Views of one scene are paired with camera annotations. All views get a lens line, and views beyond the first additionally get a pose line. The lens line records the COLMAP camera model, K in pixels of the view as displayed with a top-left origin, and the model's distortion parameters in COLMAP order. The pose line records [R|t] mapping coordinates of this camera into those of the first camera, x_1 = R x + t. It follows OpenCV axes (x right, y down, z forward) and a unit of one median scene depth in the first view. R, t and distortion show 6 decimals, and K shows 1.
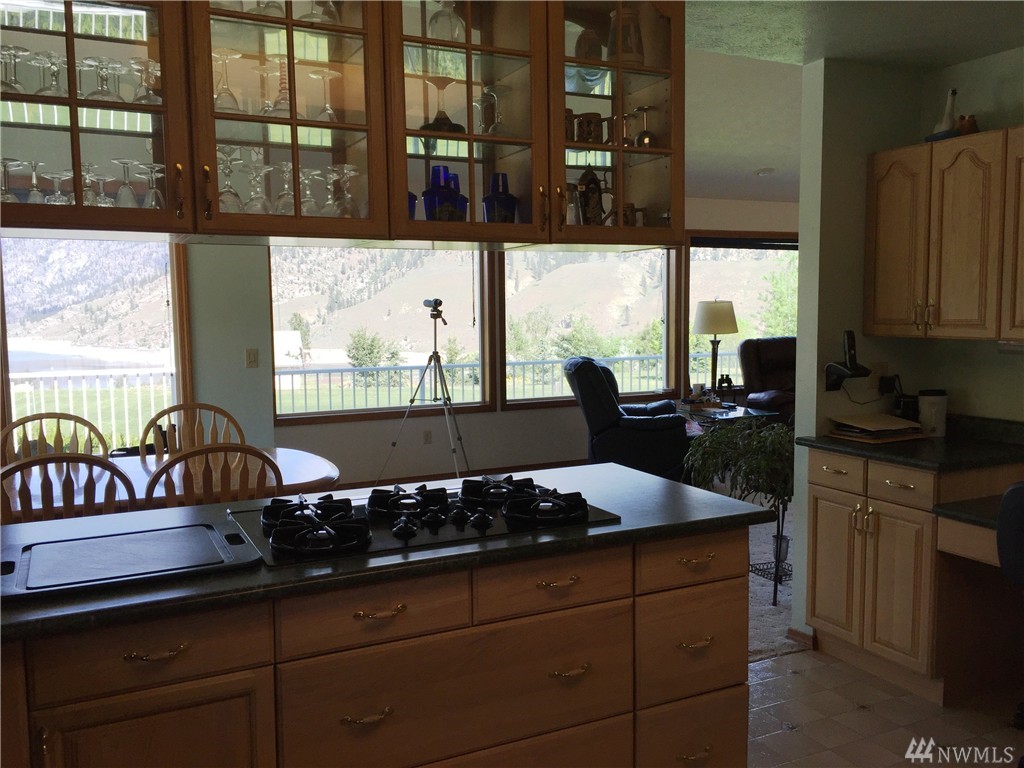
lens RADIAL K [[880.6, 0, 516.5], [0, 880.6, 393.9], [0, 0, 1]] dist [0.089398, -0.122184]
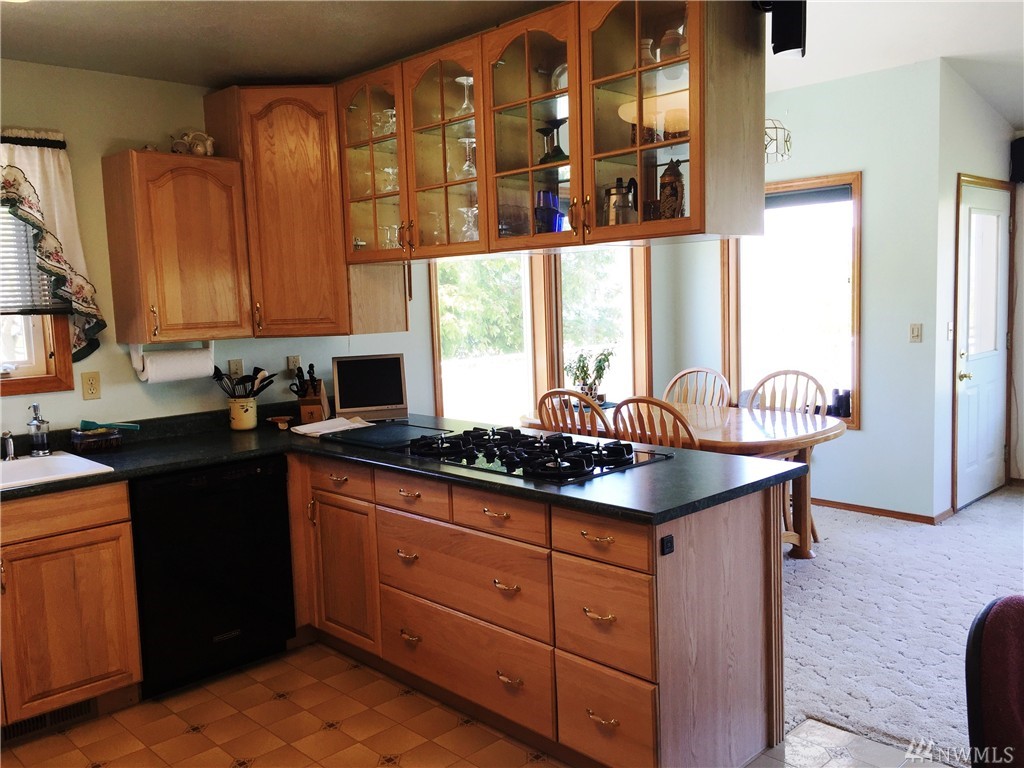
lens RADIAL K [[880.6, 0, 515.7], [0, 880.6, 383.7], [0, 0, 1]] dist [0.089398, -0.122184]
pose [[0.291302, 0.094746, -0.951928, 1.177865], [-0.062864, 0.994828, 0.079778, -0.076153], [0.954564, 0.036602, 0.295751, 0.586329]]
